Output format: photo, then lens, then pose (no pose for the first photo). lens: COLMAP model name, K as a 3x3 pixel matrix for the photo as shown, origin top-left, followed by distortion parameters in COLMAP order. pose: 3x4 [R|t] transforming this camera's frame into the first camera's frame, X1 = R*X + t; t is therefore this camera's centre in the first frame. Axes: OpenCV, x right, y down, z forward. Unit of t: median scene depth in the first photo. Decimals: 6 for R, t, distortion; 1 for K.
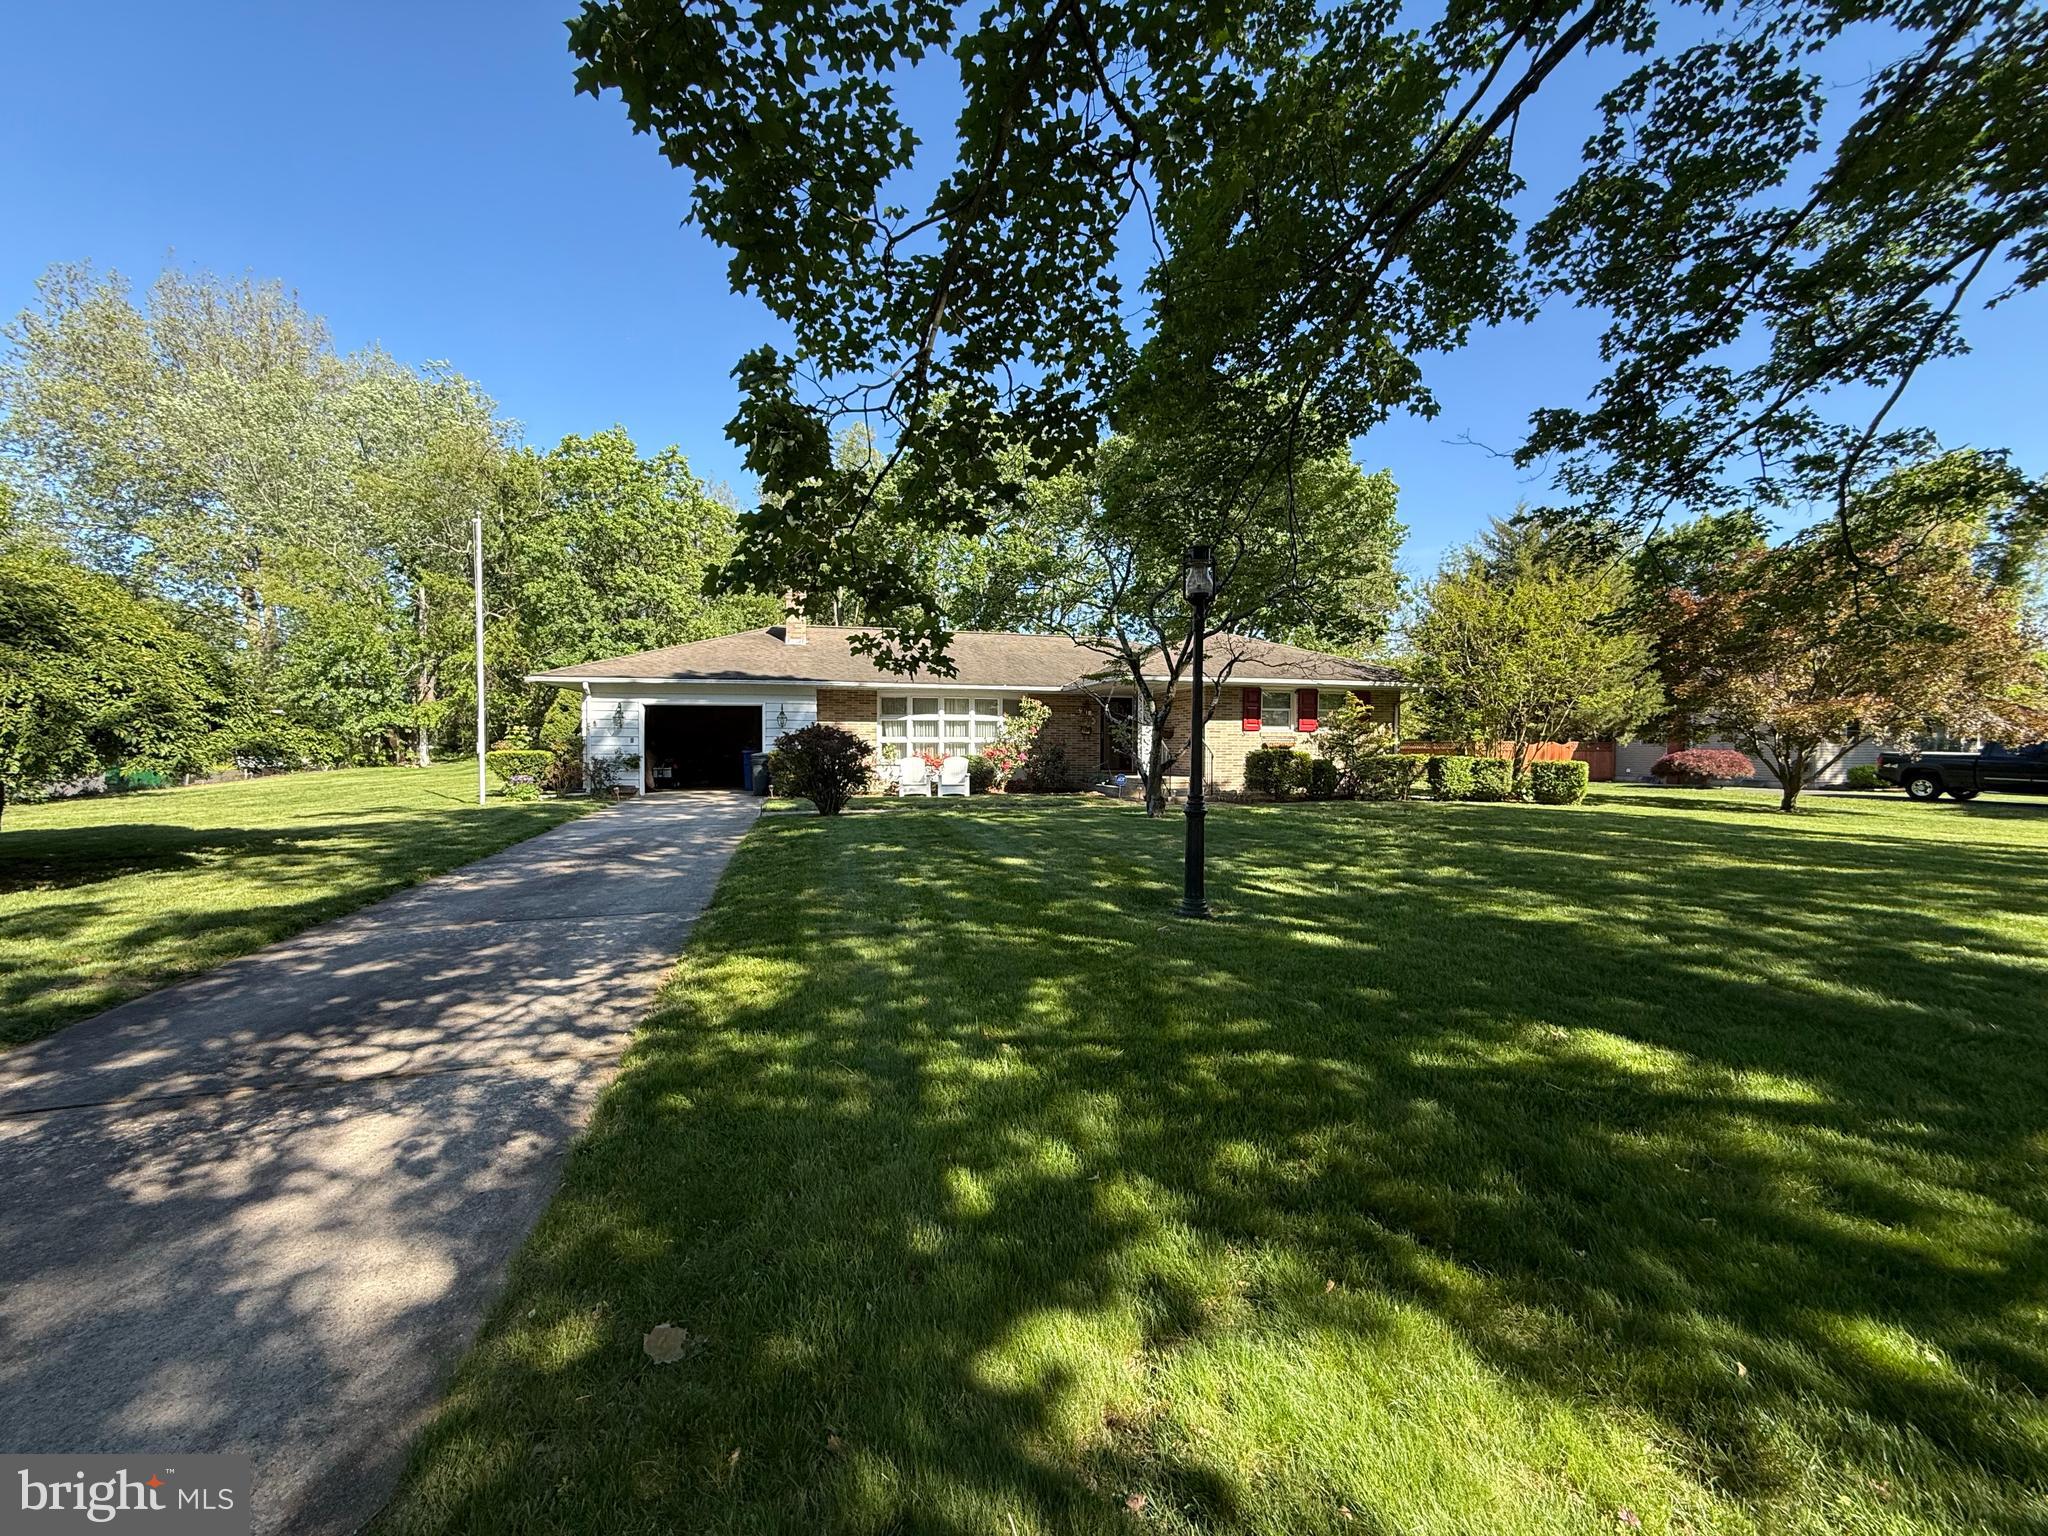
lens RADIAL K [[806.9, 0, 1024.0], [0, 806.9, 768.0], [0, 0, 1]] dist [-0.001059, -0.000052]
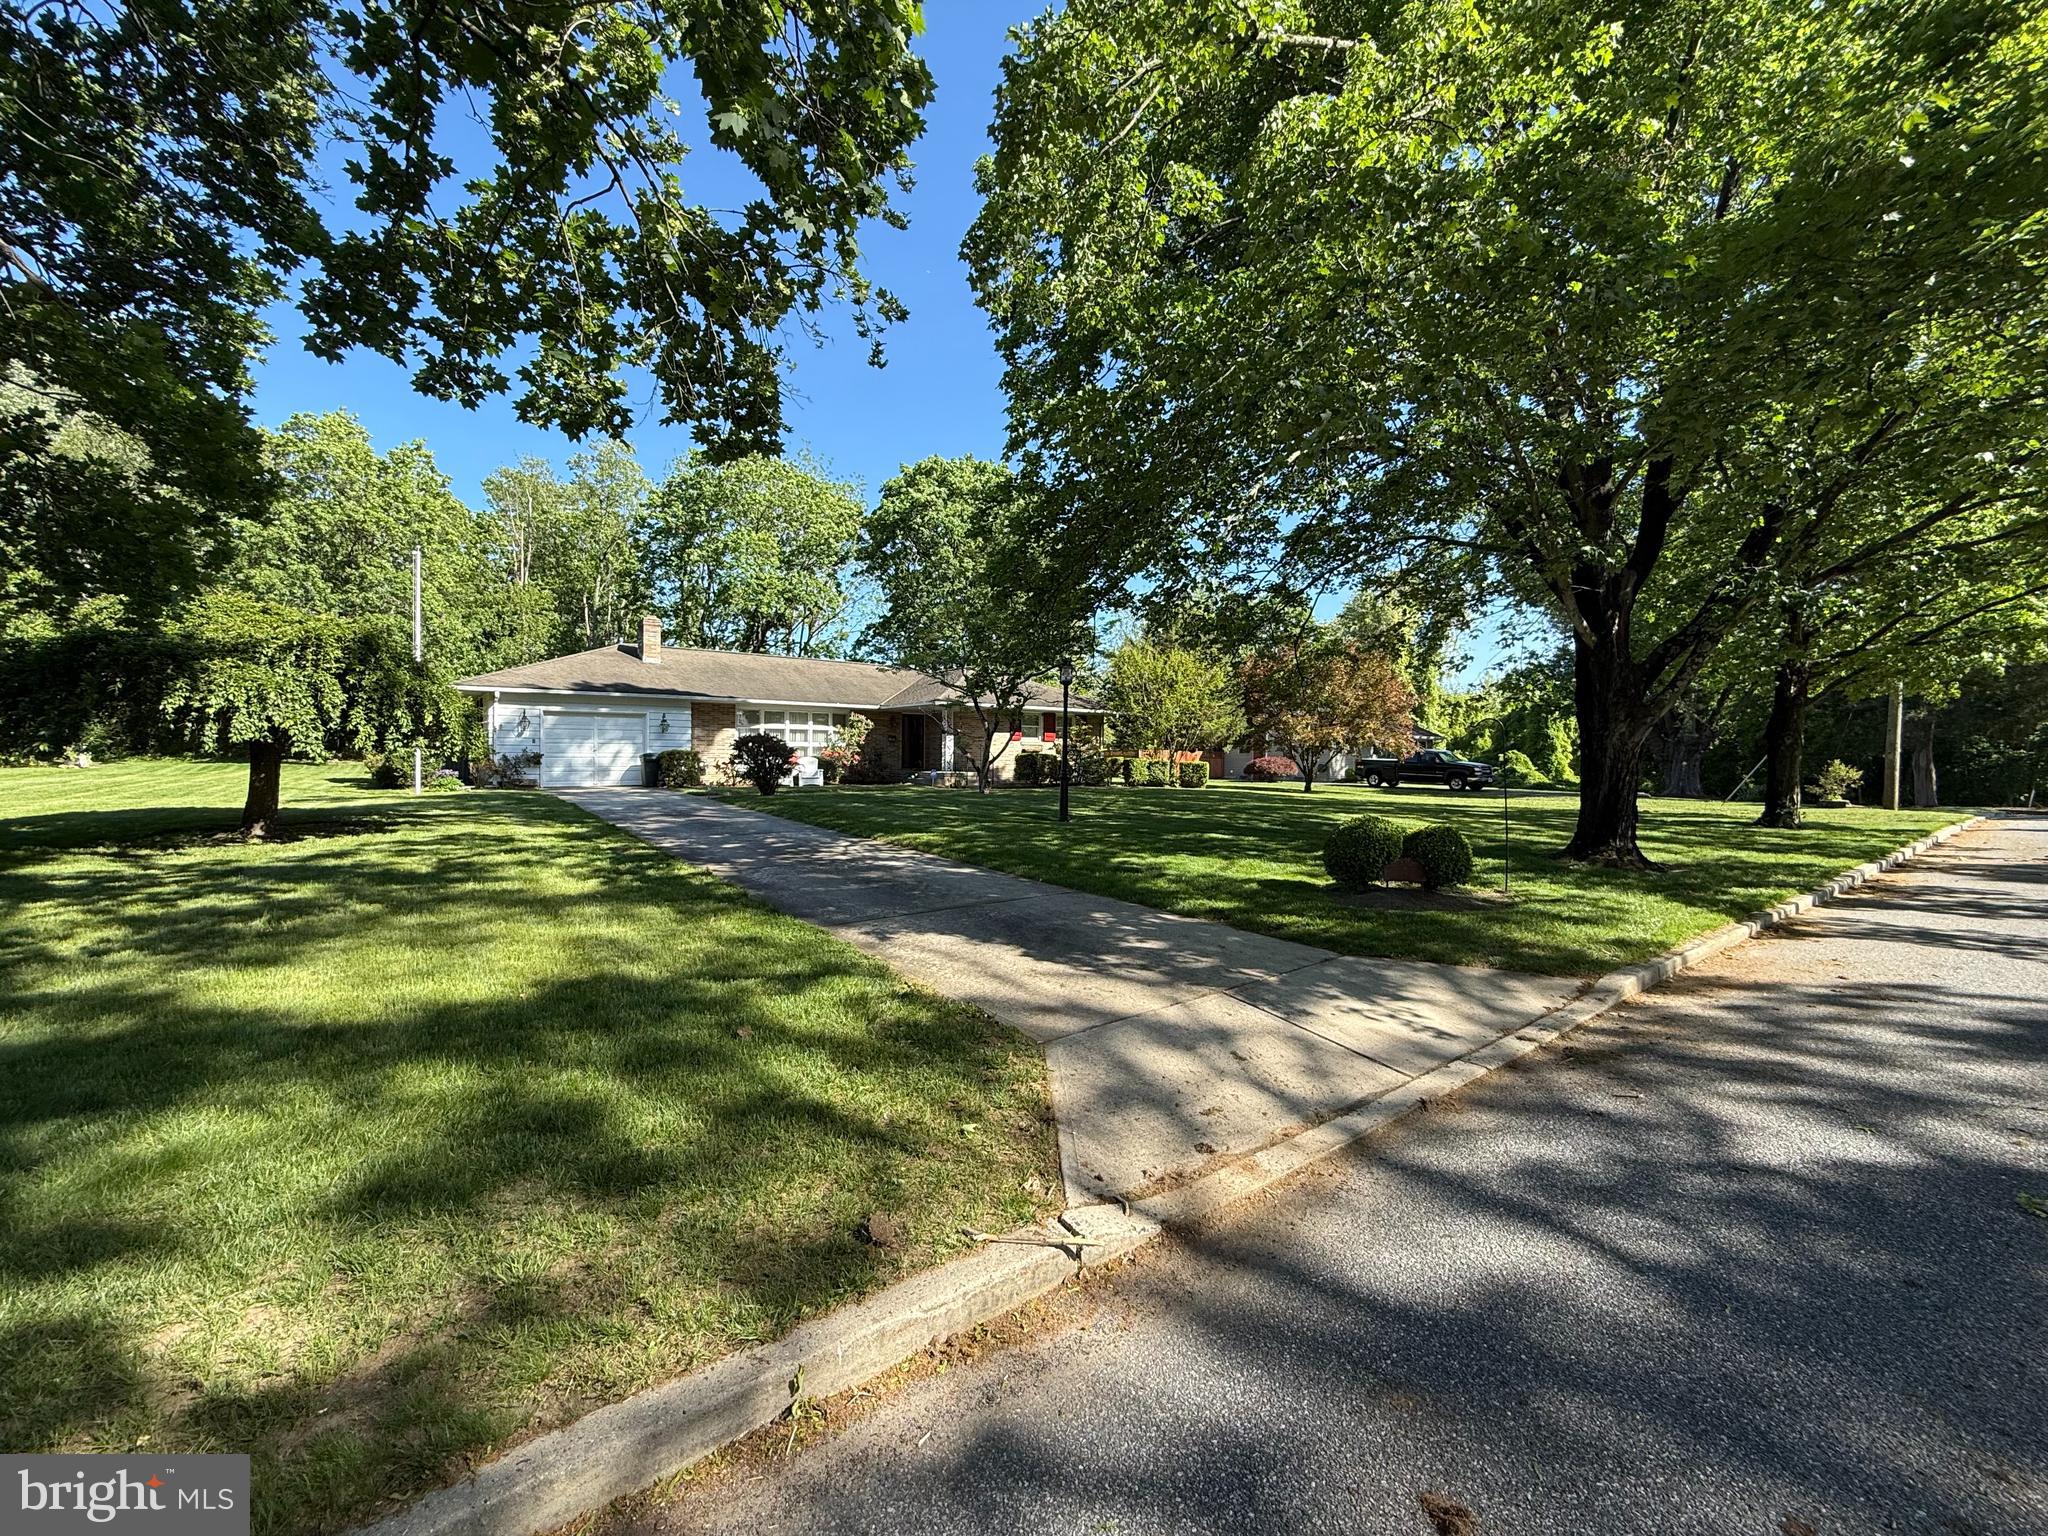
lens RADIAL K [[806.9, 0, 1024.0], [0, 806.9, 768.0], [0, 0, 1]] dist [-0.001059, -0.000052]
pose [[0.925695, 0.001719, 0.378266, -0.252801], [0.001465, 0.999966, -0.008130, 0.015235], [-0.378267, 0.008080, 0.925661, -0.353799]]
